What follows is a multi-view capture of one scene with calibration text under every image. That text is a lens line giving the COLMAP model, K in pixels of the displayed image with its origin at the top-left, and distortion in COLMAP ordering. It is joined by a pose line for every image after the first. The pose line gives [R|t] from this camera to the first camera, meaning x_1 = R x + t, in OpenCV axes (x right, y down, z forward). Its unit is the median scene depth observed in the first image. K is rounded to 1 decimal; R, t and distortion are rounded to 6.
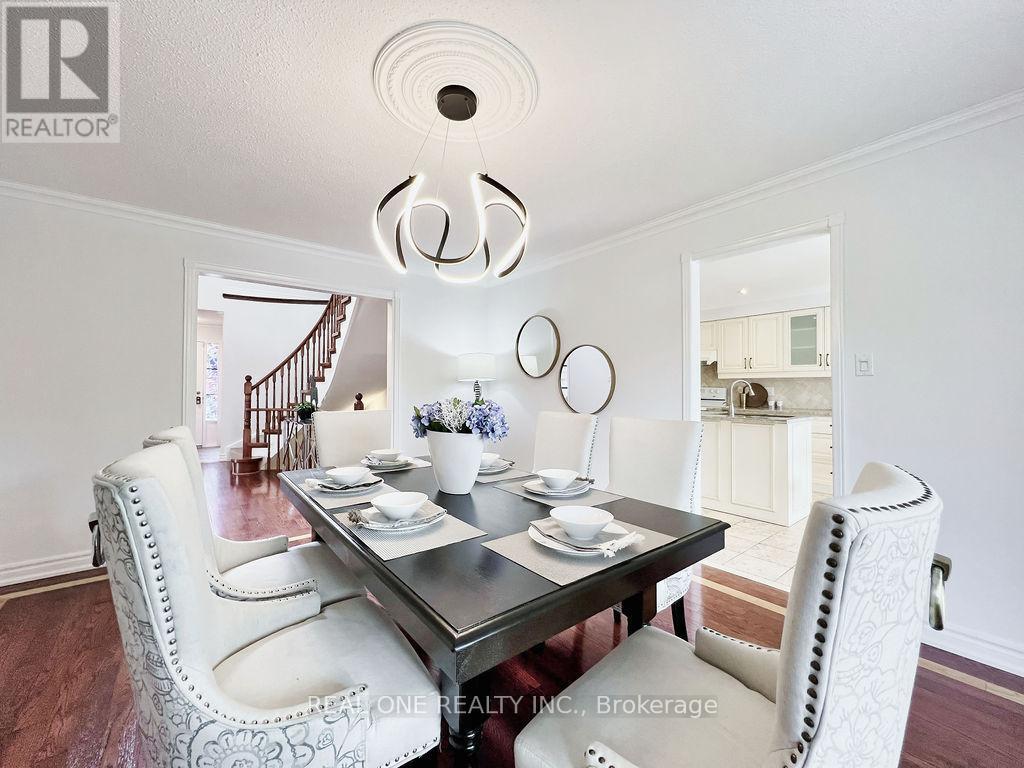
lens RADIAL K [[407.9, 0, 511.5], [0, 407.9, 383.8], [0, 0, 1]] dist [-0.003881, 0.001066]
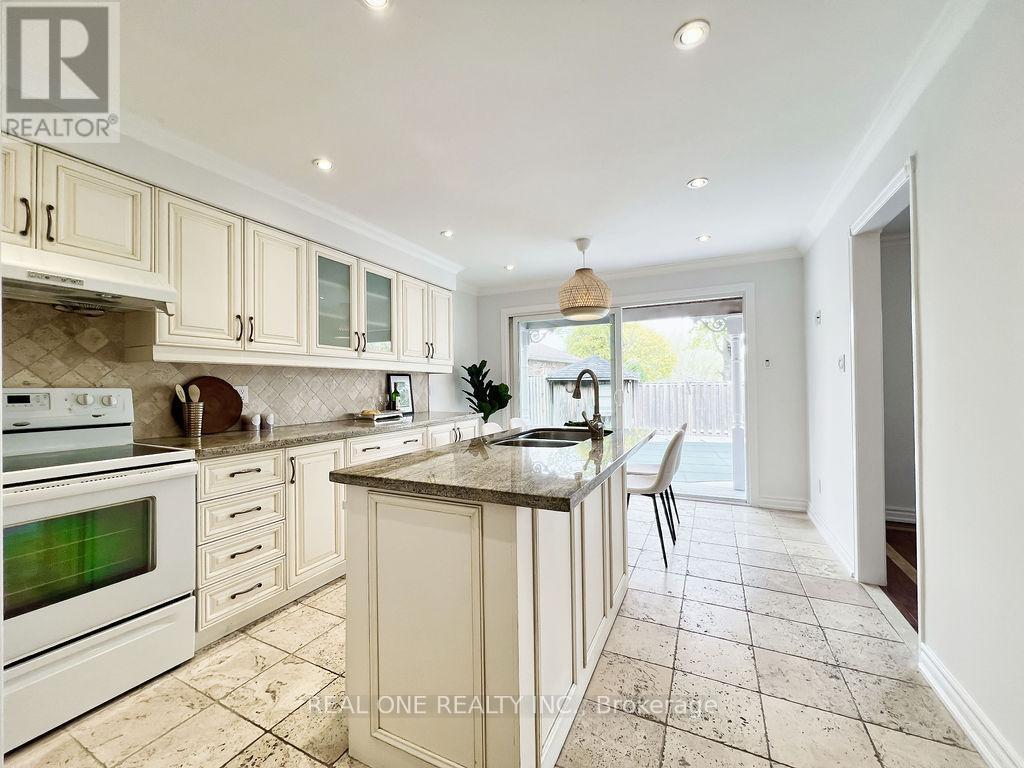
lens RADIAL K [[407.9, 0, 508.6], [0, 407.9, 383.4], [0, 0, 1]] dist [-0.003881, 0.001066]
pose [[-0.419666, 0.006889, 0.907653, 0.086252], [-0.002414, 0.999959, -0.008706, 0.008680], [-0.907676, -0.005845, -0.419632, 0.925118]]
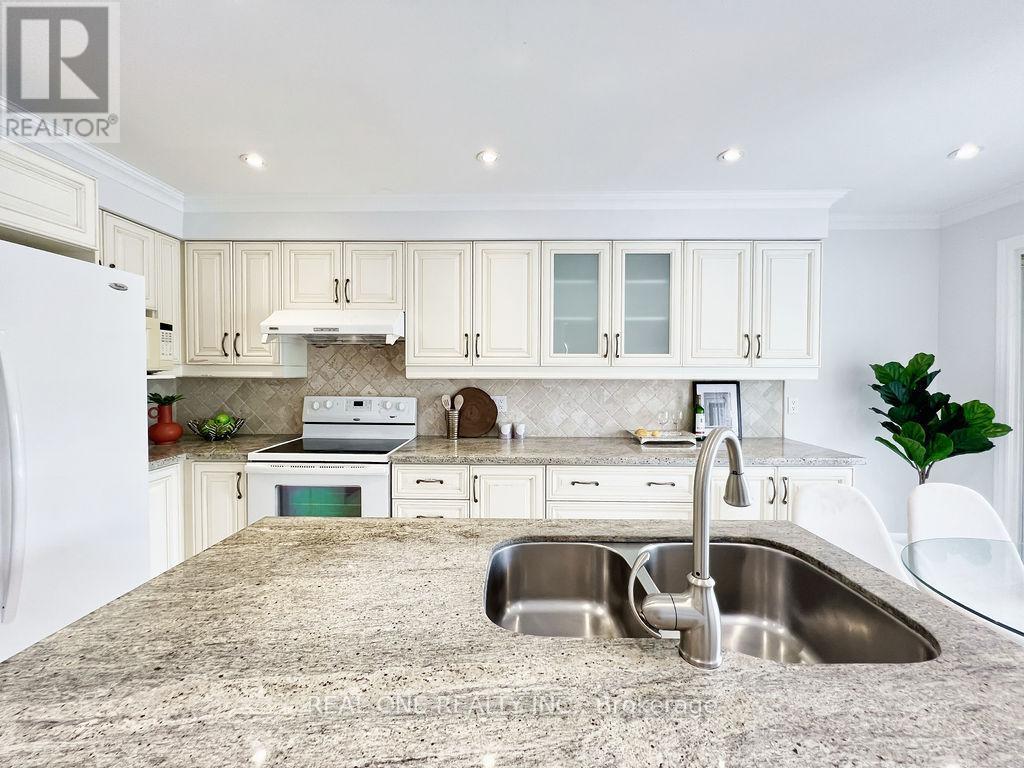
lens RADIAL K [[407.9, 0, 513.5], [0, 407.9, 383.3], [0, 0, 1]] dist [-0.003881, 0.001066]
pose [[0.636819, -0.013061, 0.770903, 0.261192], [-0.012140, 0.999563, 0.026964, -0.021342], [-0.770918, -0.026530, 0.636382, 0.673921]]
